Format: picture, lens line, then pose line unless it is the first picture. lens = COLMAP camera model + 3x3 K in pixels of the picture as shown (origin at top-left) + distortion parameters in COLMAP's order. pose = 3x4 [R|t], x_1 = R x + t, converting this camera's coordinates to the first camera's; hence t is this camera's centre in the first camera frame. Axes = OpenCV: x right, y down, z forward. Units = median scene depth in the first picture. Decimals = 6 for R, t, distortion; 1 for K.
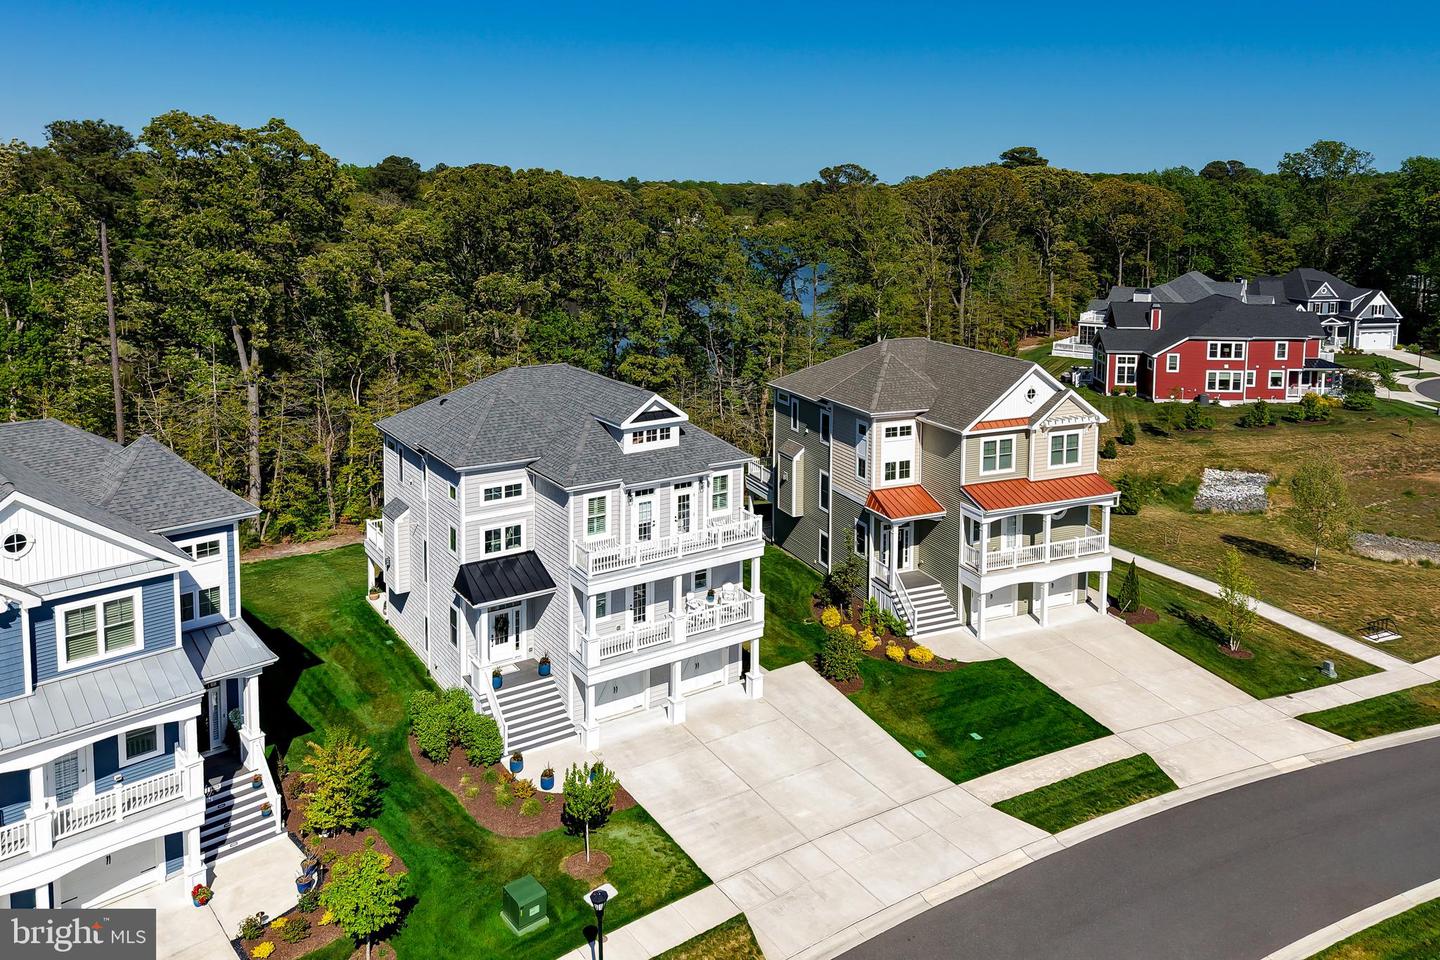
lens RADIAL K [[1003.3, 0, 738.9], [0, 1003.3, 331.6], [0, 0, 1]] dist [0.055880, -0.003117]
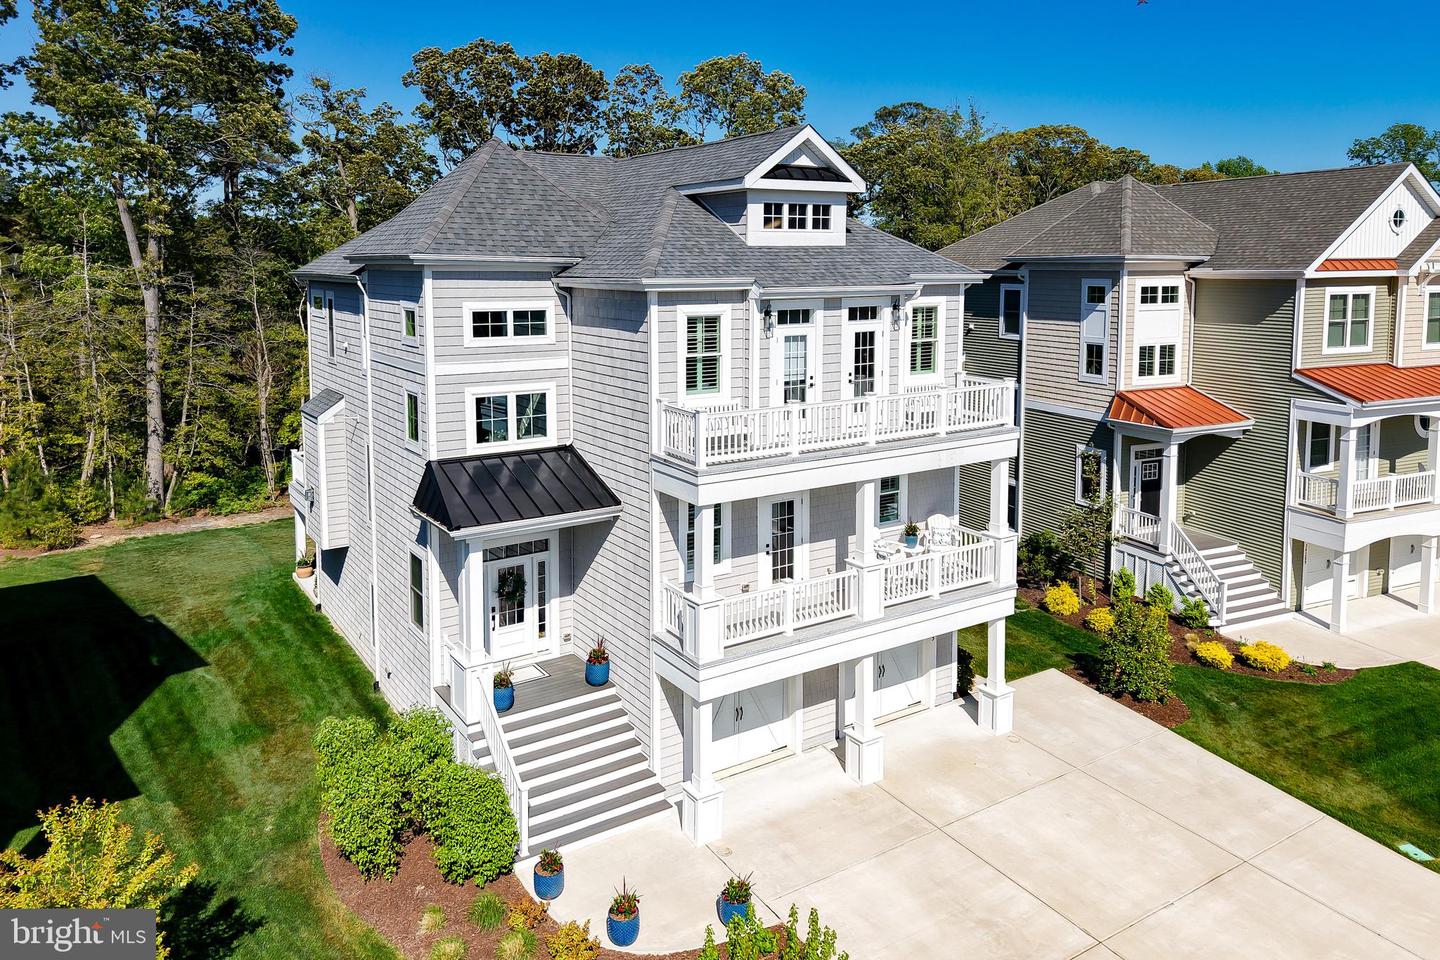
lens RADIAL K [[982.5, 0, 717.9], [0, 982.5, 375.1], [0, 0, 1]] dist [0.039480, -0.004518]
pose [[0.999723, -0.012623, -0.019847, -0.119352], [0.012447, 0.999882, -0.008998, 0.188353], [0.019959, 0.008749, 0.999763, 0.504967]]
